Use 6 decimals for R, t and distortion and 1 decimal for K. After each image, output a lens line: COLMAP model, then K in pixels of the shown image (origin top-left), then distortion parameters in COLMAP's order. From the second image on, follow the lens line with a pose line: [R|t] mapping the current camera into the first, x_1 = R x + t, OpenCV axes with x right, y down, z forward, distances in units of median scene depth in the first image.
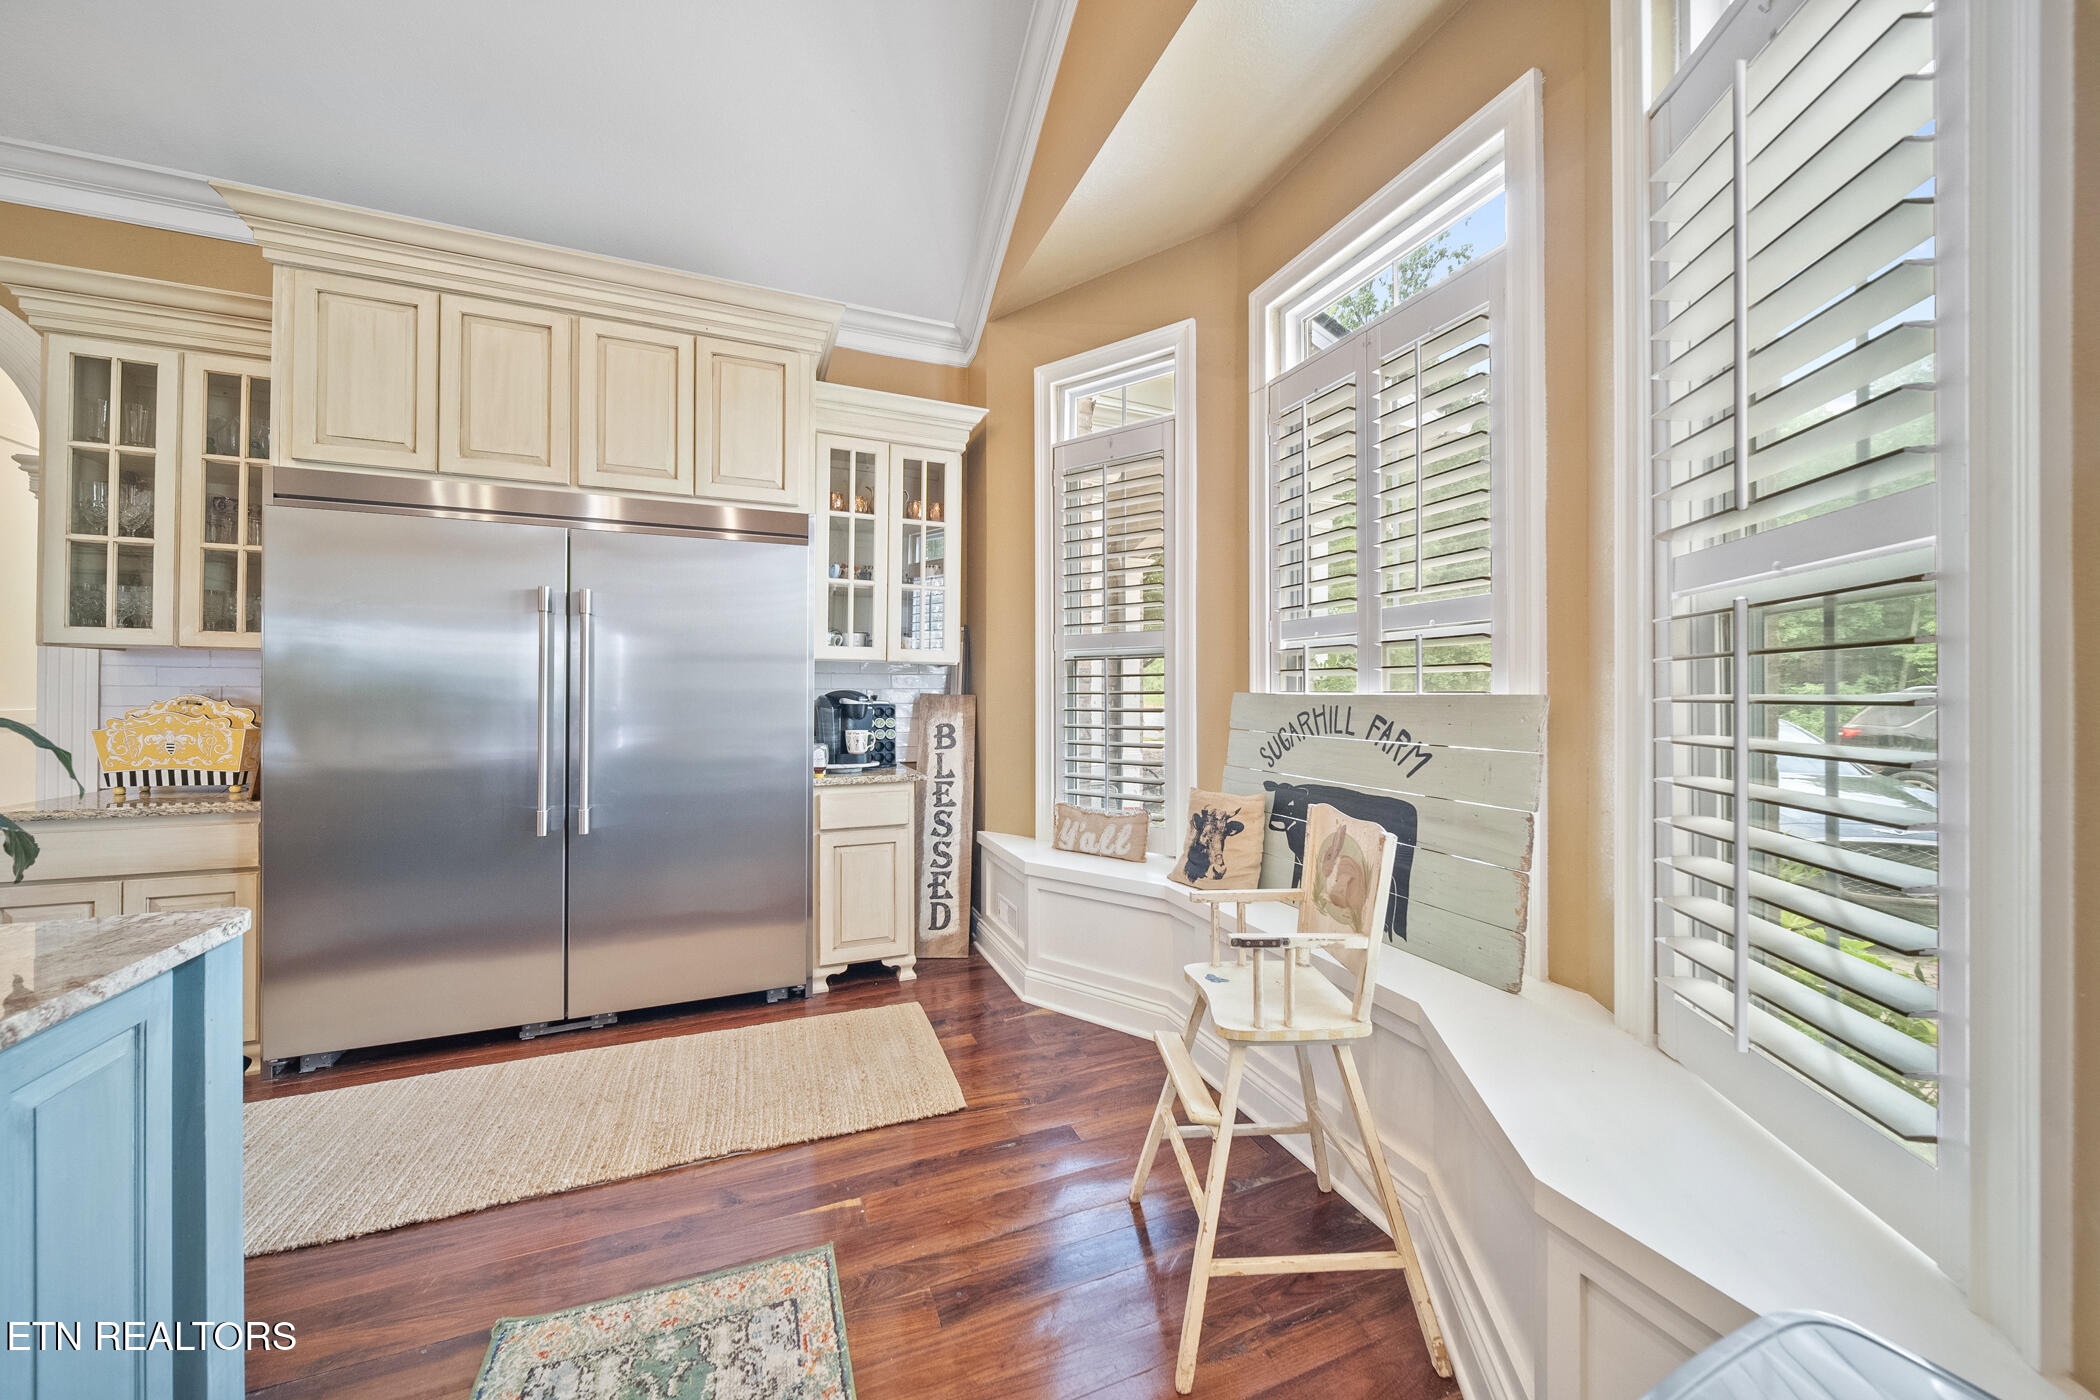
lens RADIAL K [[736.2, 0, 1045.8], [0, 736.2, 689.2], [0, 0, 1]] dist [-0.000813, -0.000254]
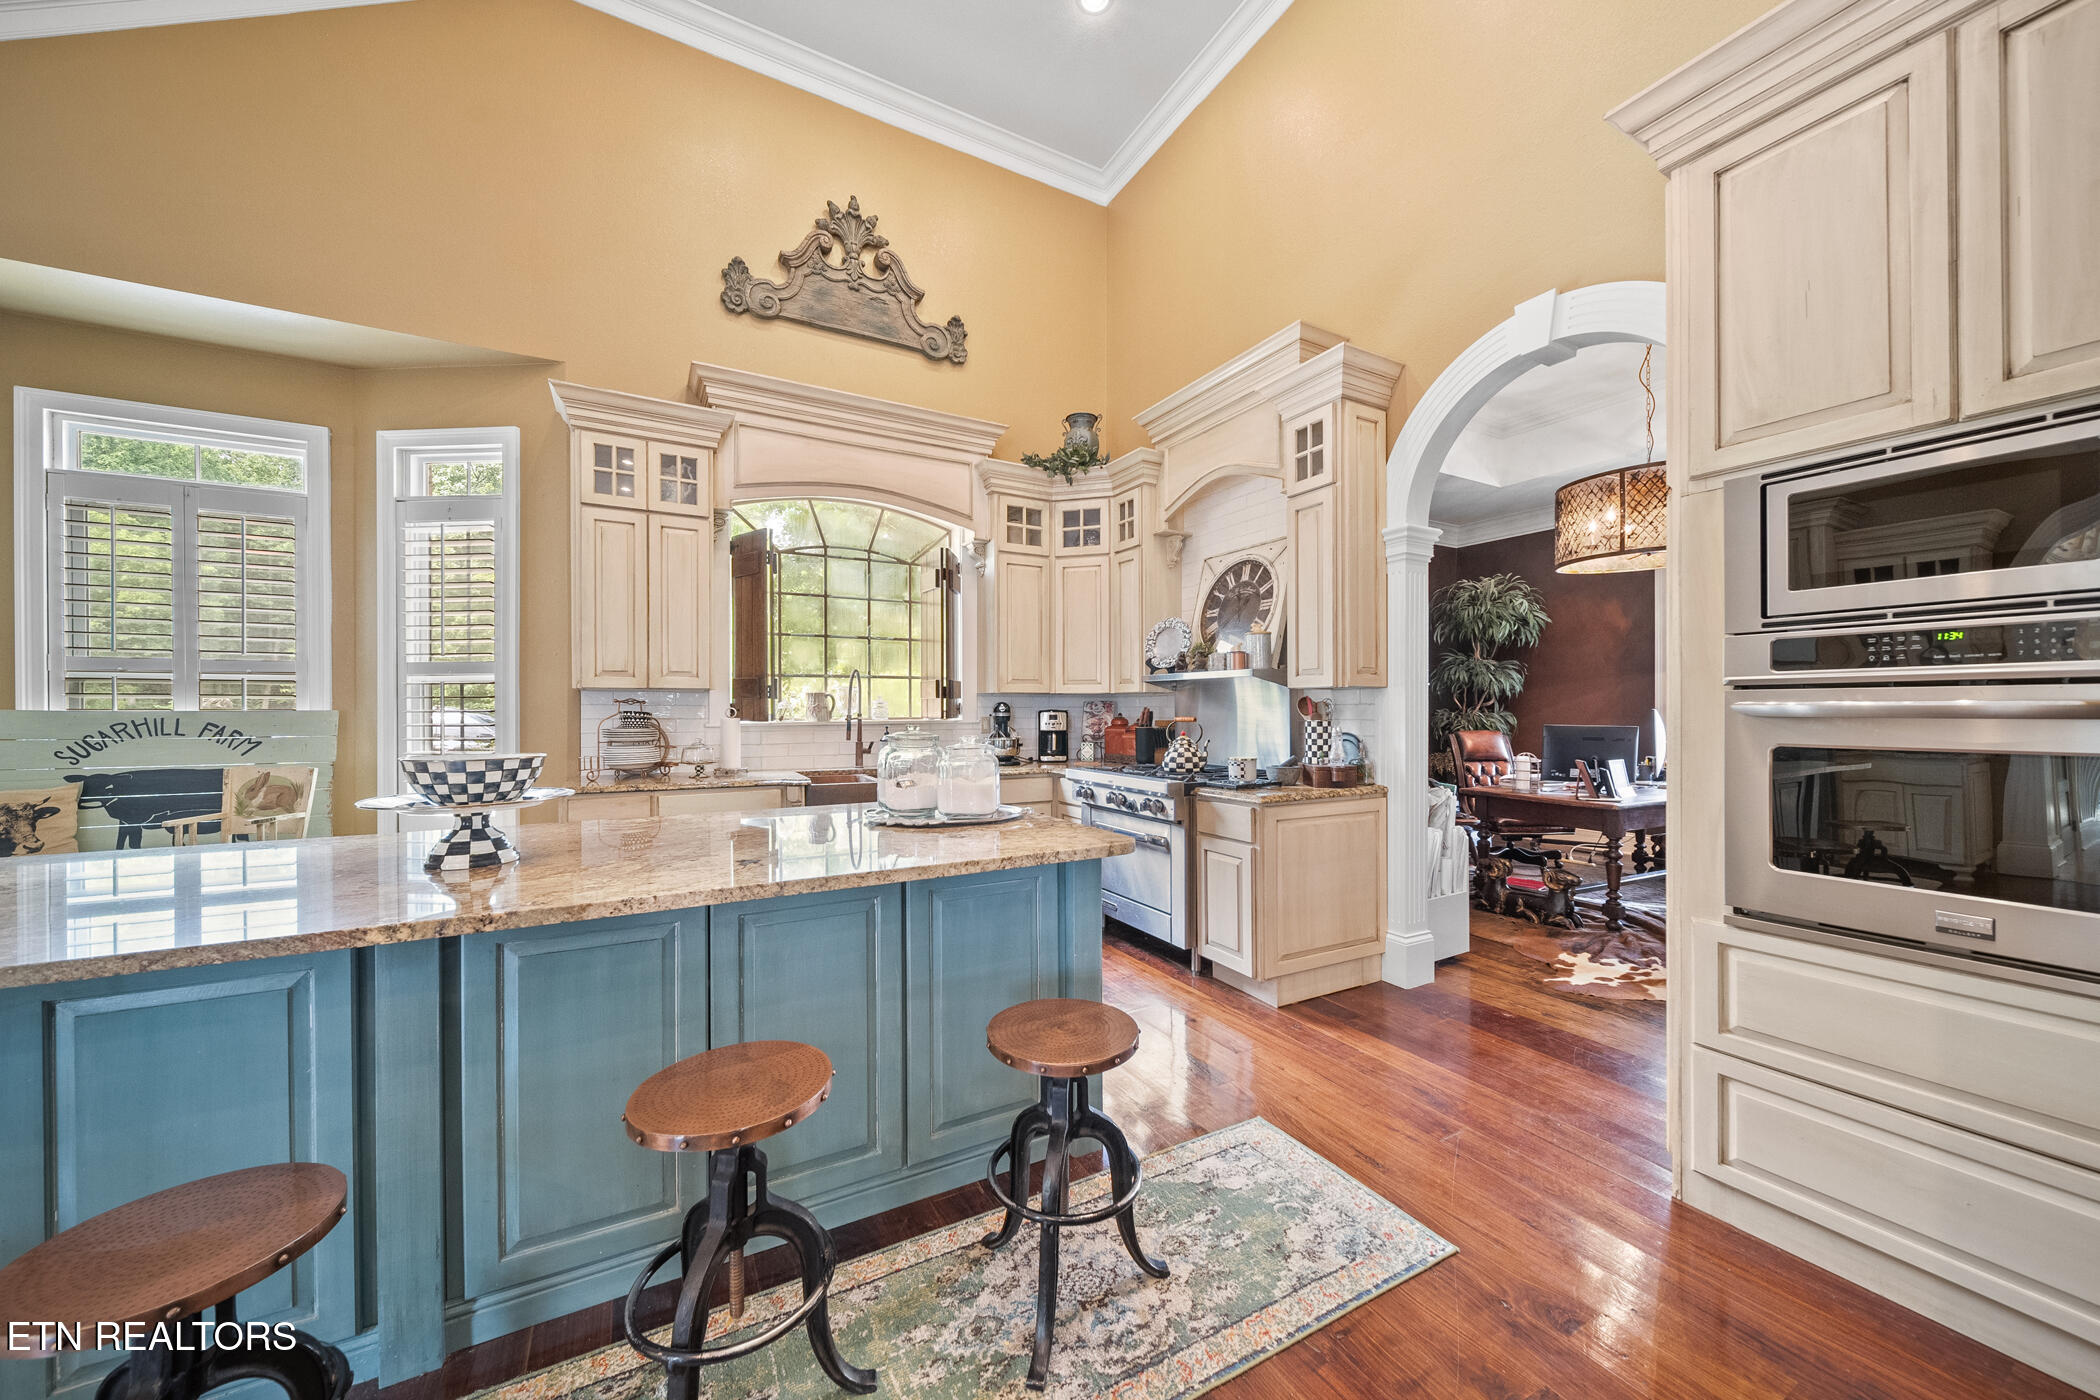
lens RADIAL K [[732.0, 0, 1049.8], [0, 732.0, 705.8], [0, 0, 1]] dist [0.001355, -0.002098]
pose [[-0.118580, 0.000654, 0.992944, -1.205838], [-0.003407, 0.999994, -0.001065, -0.007965], [-0.992939, -0.003509, -0.118577, -0.611374]]
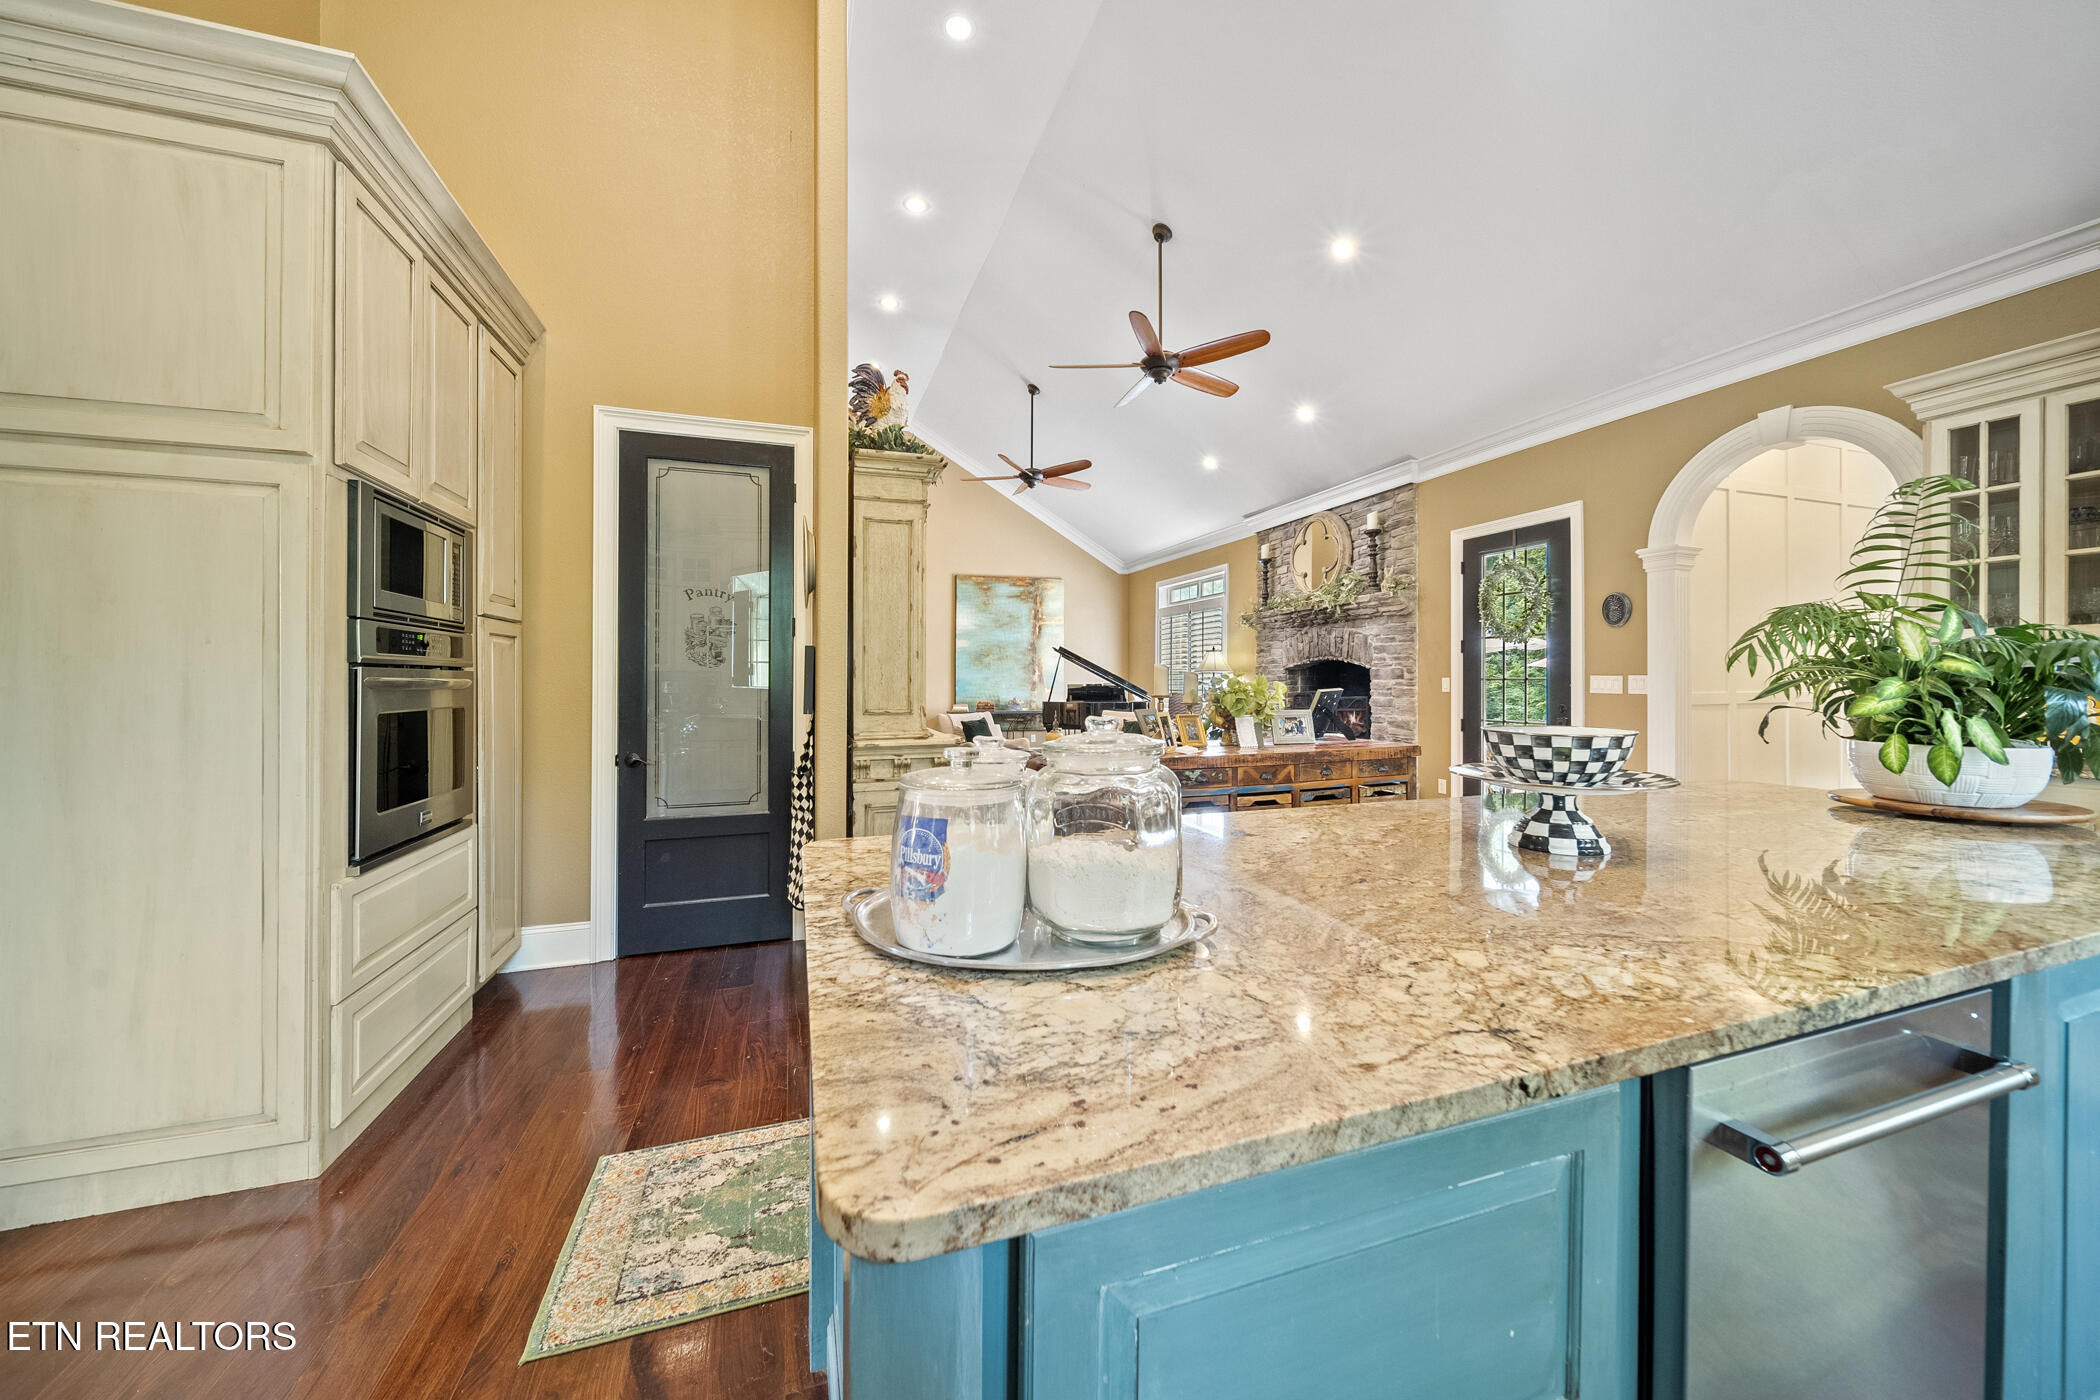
lens RADIAL K [[738.2, 0, 1049.0], [0, 738.2, 683.7], [0, 0, 1]] dist [0.001291, -0.002106]
pose [[-0.047087, 0.001311, -0.998890, 0.108292], [0.009009, 0.999959, 0.000888, -0.000972], [0.998850, -0.008958, -0.047097, -0.559952]]
